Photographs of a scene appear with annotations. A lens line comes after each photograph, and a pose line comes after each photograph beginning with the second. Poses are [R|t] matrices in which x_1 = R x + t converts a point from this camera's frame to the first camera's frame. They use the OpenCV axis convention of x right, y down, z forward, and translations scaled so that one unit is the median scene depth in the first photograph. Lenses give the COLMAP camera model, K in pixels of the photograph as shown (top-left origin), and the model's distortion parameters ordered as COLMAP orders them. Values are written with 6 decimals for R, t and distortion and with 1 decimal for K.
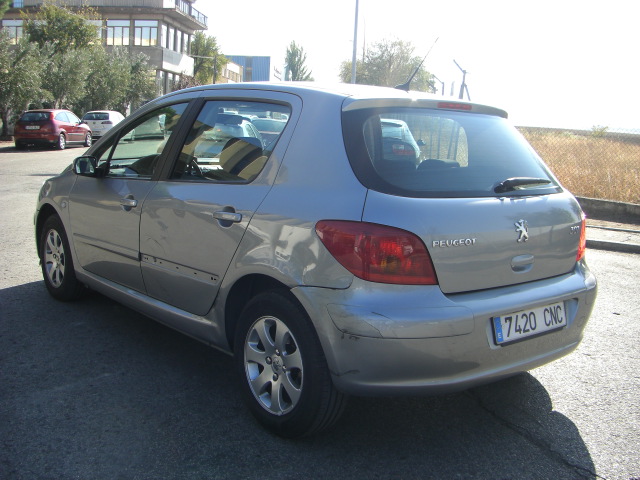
lens RADIAL K [[725.3, 0, 315.8], [0, 725.3, 238.0], [0, 0, 1]] dist [-0.195184, 0.132644]
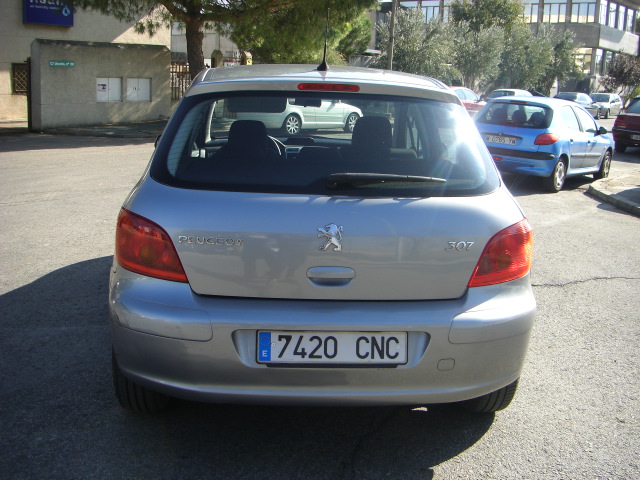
lens RADIAL K [[725.3, 0, 315.8], [0, 725.3, 238.0], [0, 0, 1]] dist [-0.195184, 0.132644]
pose [[0.811729, 0.108143, -0.573934, 0.074497], [-0.090658, 0.994127, 0.059096, -0.005624], [0.576955, 0.004062, 0.816766, 0.030029]]
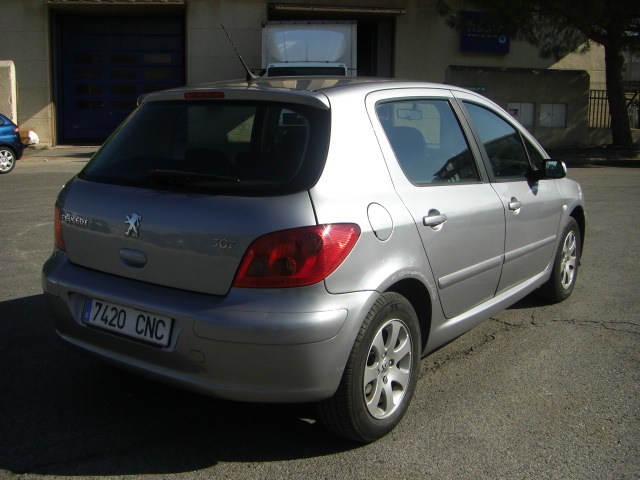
lens RADIAL K [[725.3, 0, 315.8], [0, 725.3, 238.0], [0, 0, 1]] dist [-0.195184, 0.132644]
pose [[0.271681, 0.139304, -0.952252, 0.124794], [-0.146275, 0.983950, 0.102208, -0.012349], [0.951206, 0.111523, 0.287698, 0.094386]]
